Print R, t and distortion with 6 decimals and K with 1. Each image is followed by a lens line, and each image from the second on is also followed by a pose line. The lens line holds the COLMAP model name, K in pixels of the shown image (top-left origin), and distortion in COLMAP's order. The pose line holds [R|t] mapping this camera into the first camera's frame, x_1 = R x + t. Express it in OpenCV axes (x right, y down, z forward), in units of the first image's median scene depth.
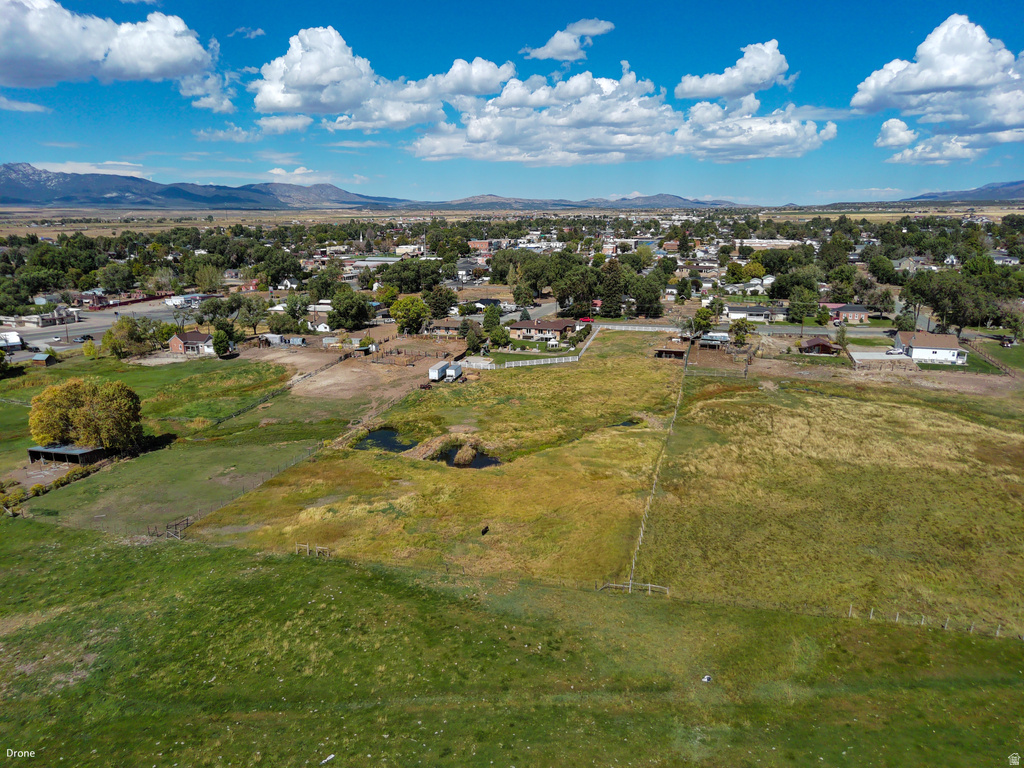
lens RADIAL K [[695.3, 0, 511.0], [0, 695.3, 377.5], [0, 0, 1]] dist [0.031267, -0.027585]
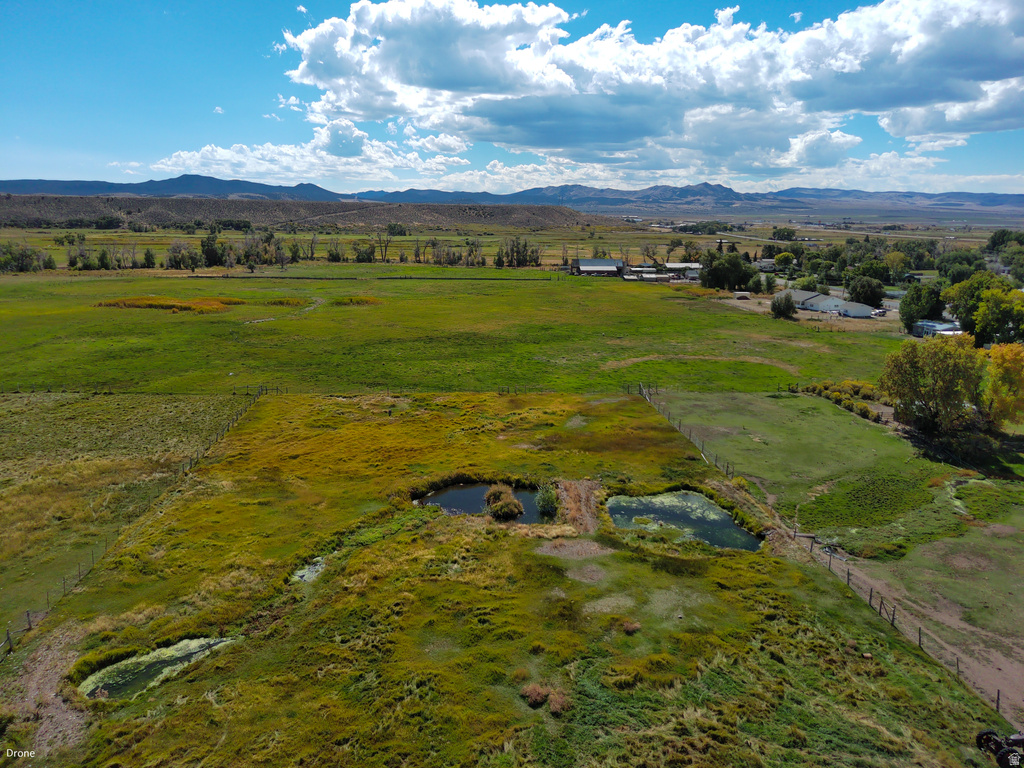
lens RADIAL K [[695.3, 0, 511.0], [0, 695.3, 377.5], [0, 0, 1]] dist [0.031267, -0.027585]
pose [[-0.926792, 0.077848, -0.367419, 0.103679], [-0.095321, 0.897494, 0.430602, -0.179744], [0.363278, 0.434101, -0.824370, 1.113949]]
